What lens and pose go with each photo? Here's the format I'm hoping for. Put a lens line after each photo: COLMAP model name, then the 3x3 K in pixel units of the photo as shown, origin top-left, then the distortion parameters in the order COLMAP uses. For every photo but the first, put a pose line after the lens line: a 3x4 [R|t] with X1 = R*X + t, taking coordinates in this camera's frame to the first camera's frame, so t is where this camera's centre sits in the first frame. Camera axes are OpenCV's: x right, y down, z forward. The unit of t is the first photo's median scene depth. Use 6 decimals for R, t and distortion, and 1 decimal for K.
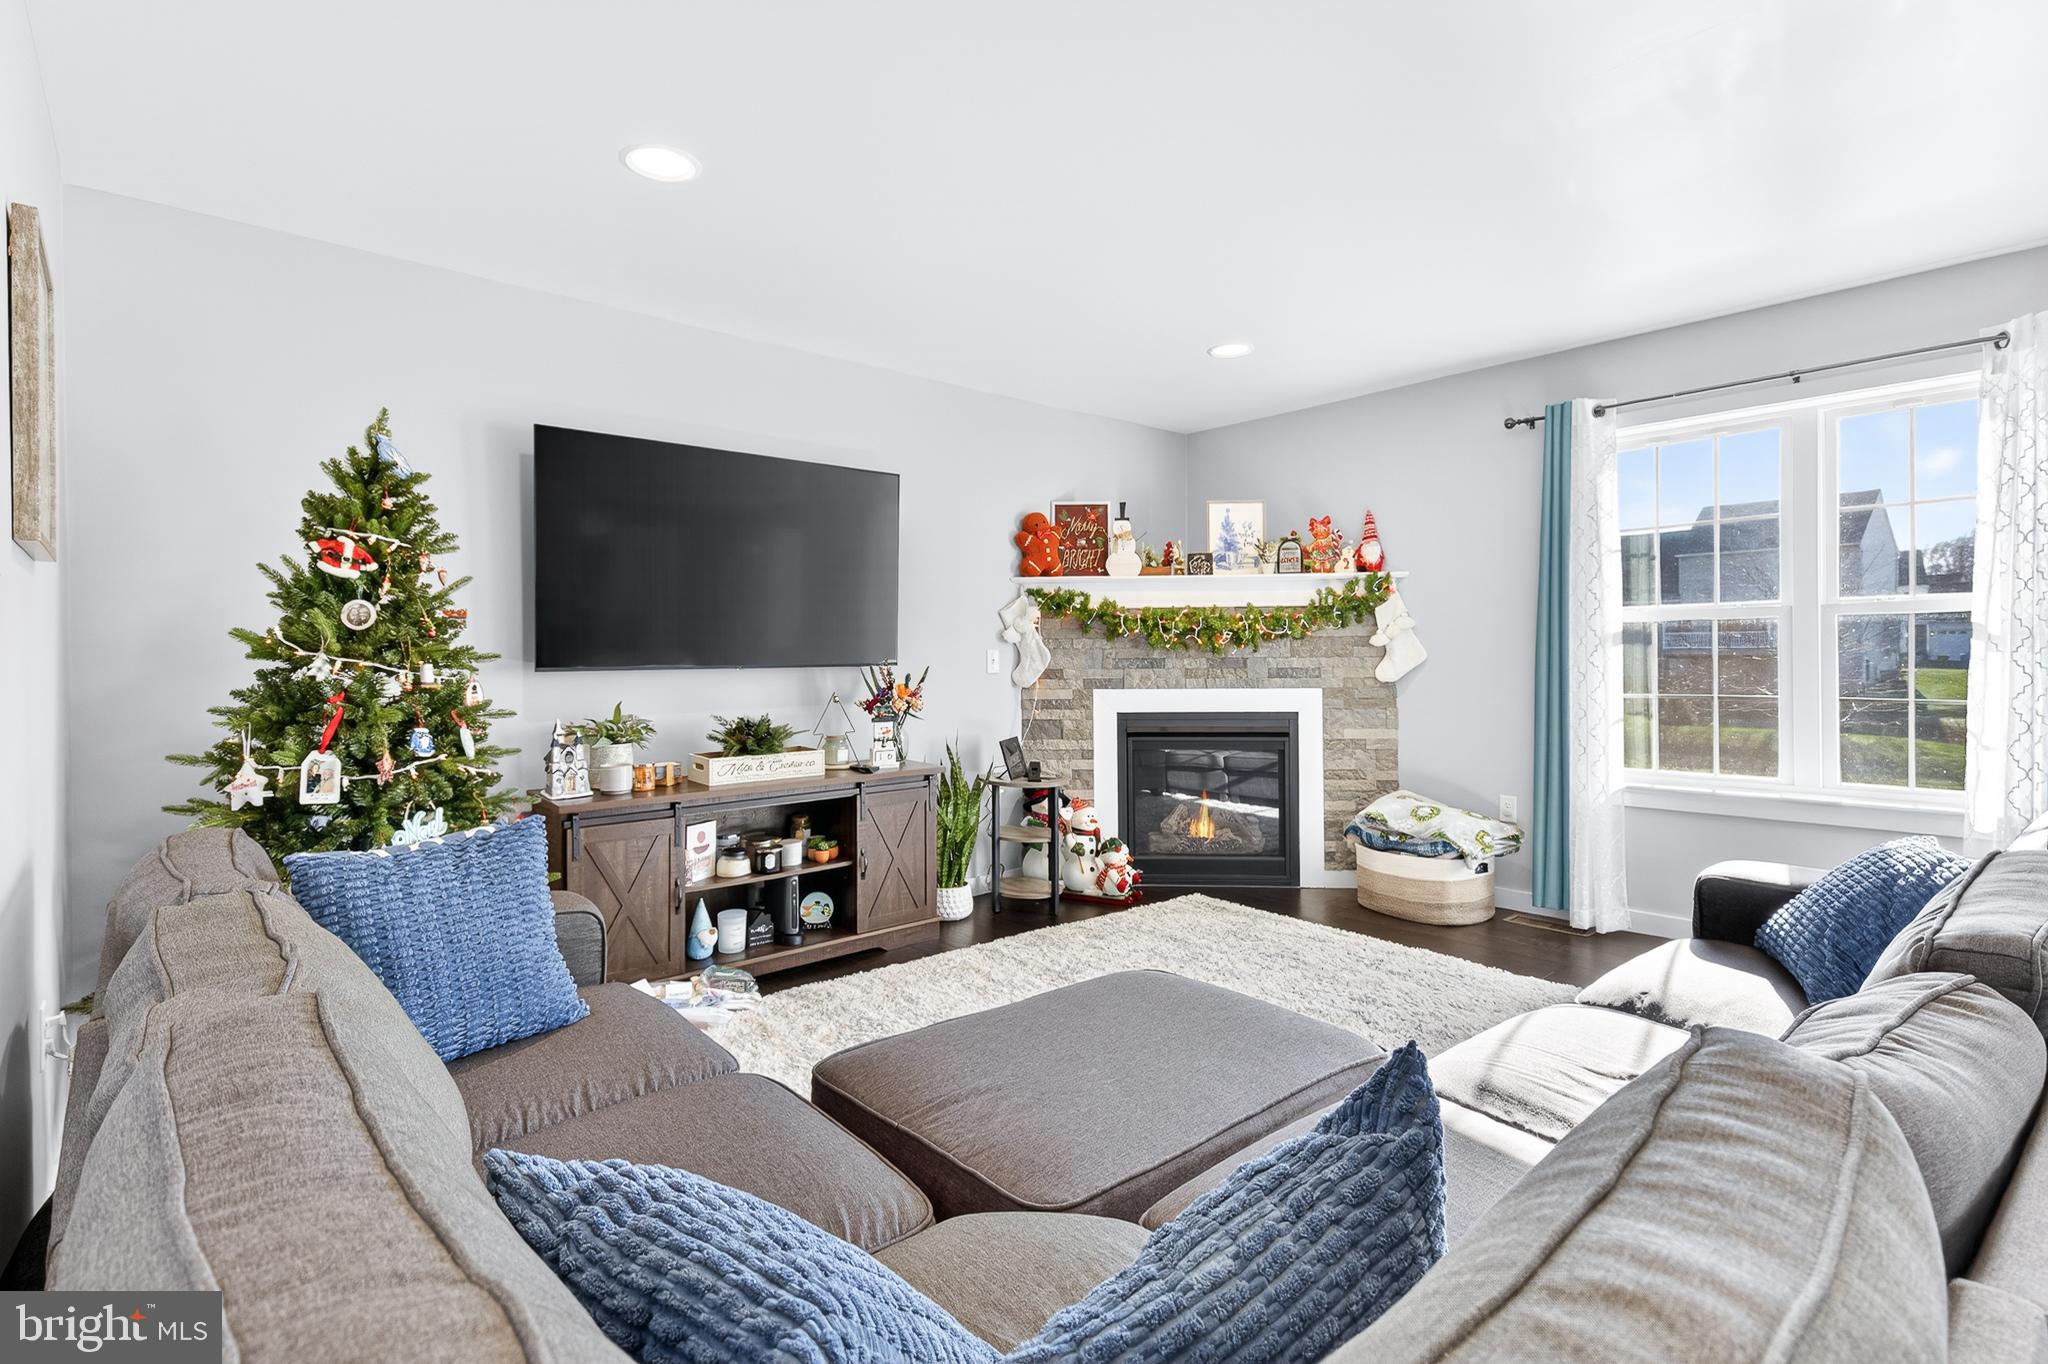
lens RADIAL K [[966.5, 0, 1024.0], [0, 966.5, 682.0], [0, 0, 1]] dist [-0.000710, -0.000058]
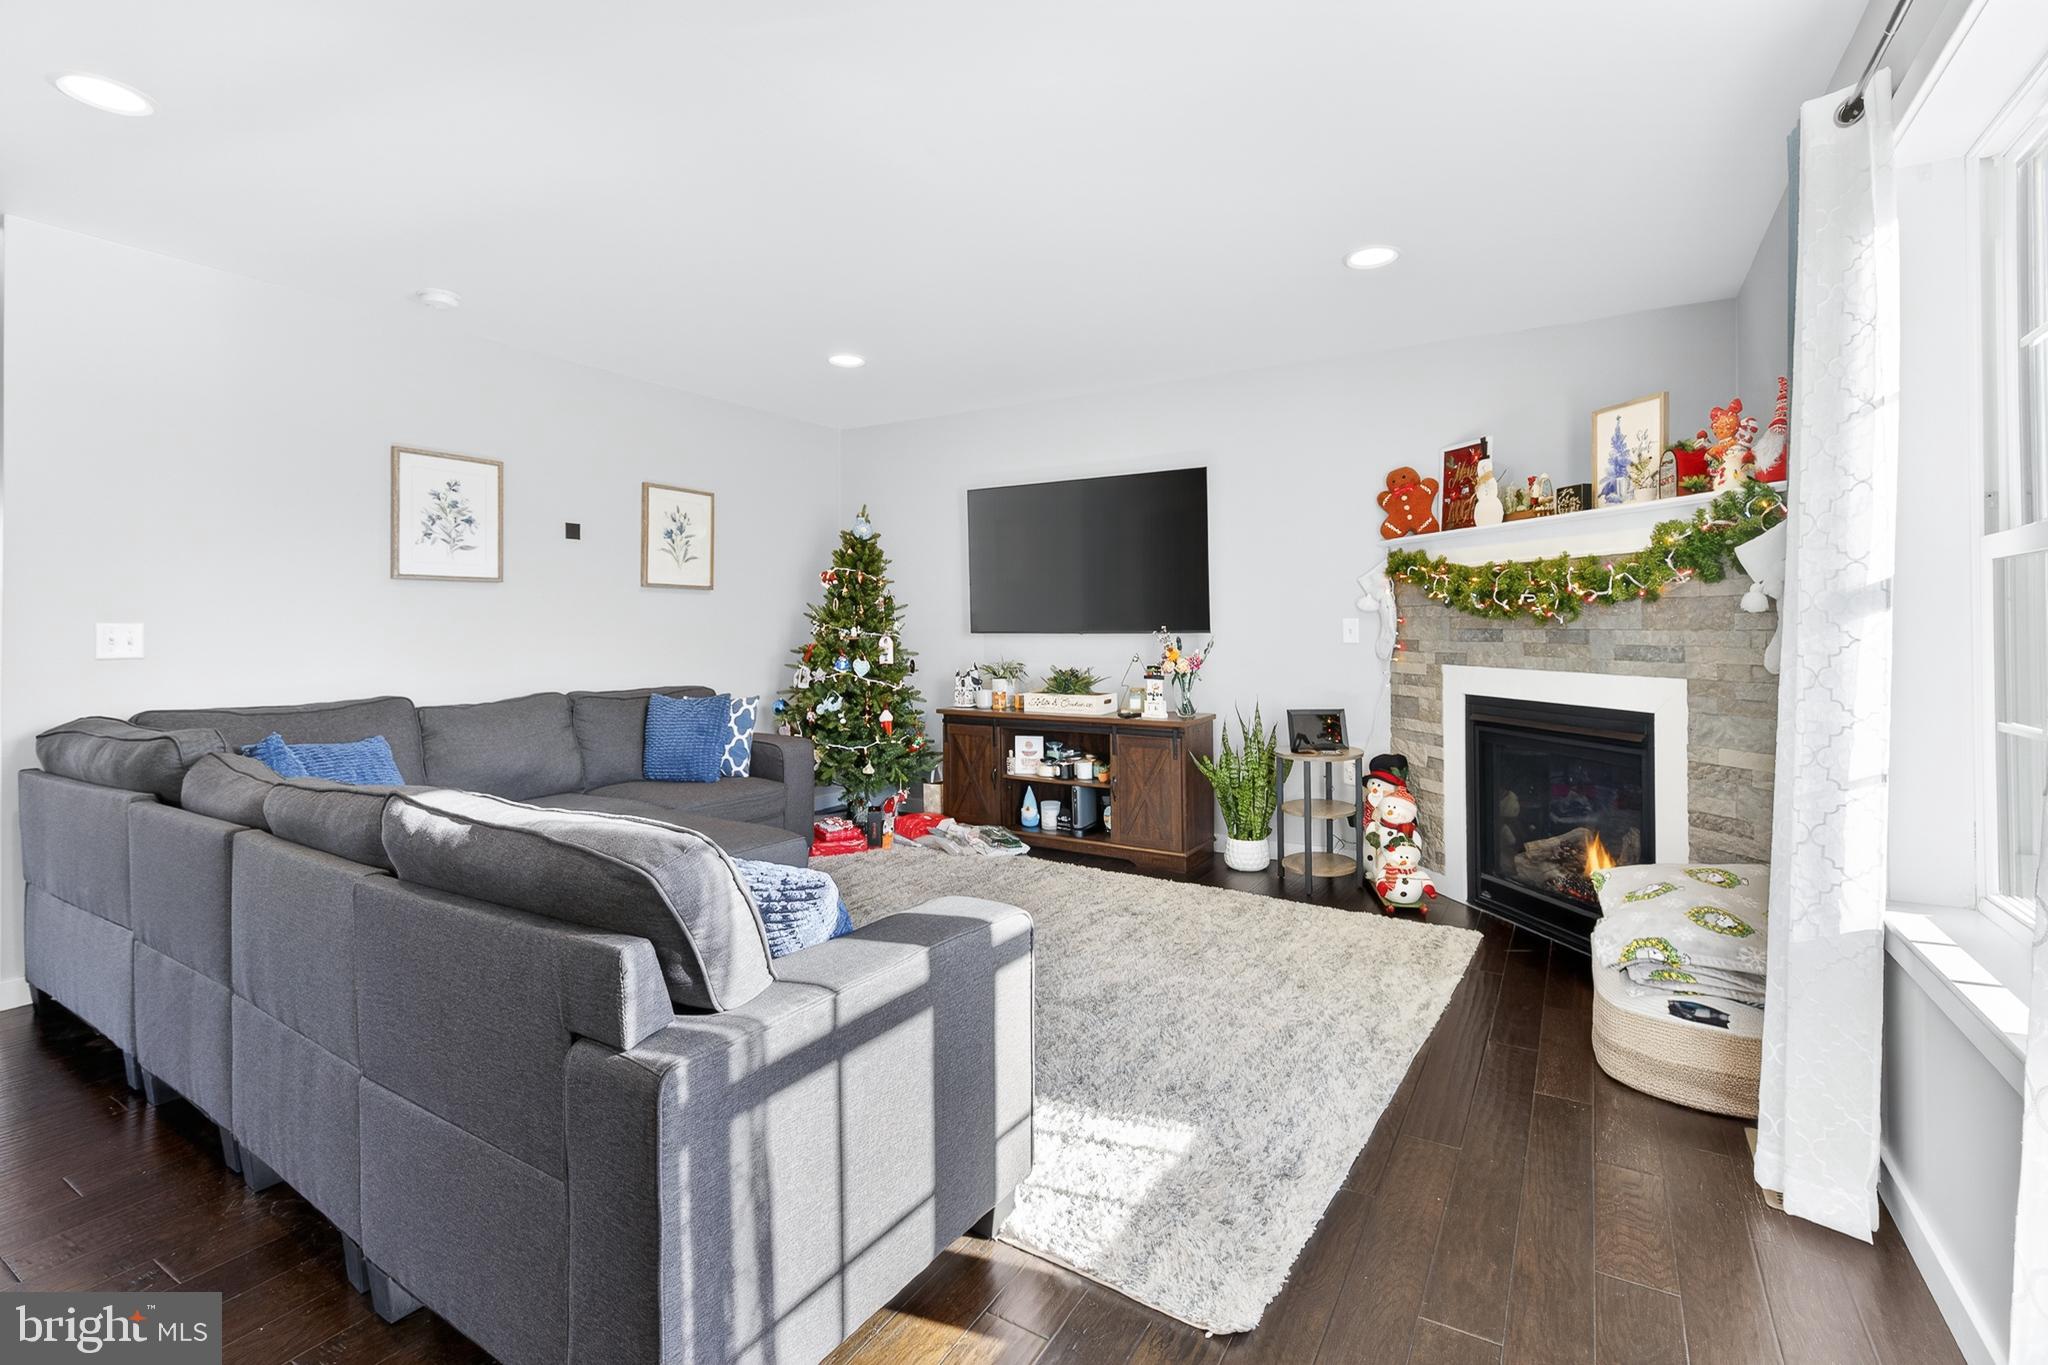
lens RADIAL K [[941.9, 0, 1026.7], [0, 941.9, 630.1], [0, 0, 1]] dist [-0.000001, 0.000013]
pose [[0.289944, 0.010536, -0.956986, 0.768155], [-0.025656, 0.999666, 0.003233, -0.016432], [0.956700, 0.023615, 0.290117, 0.411118]]
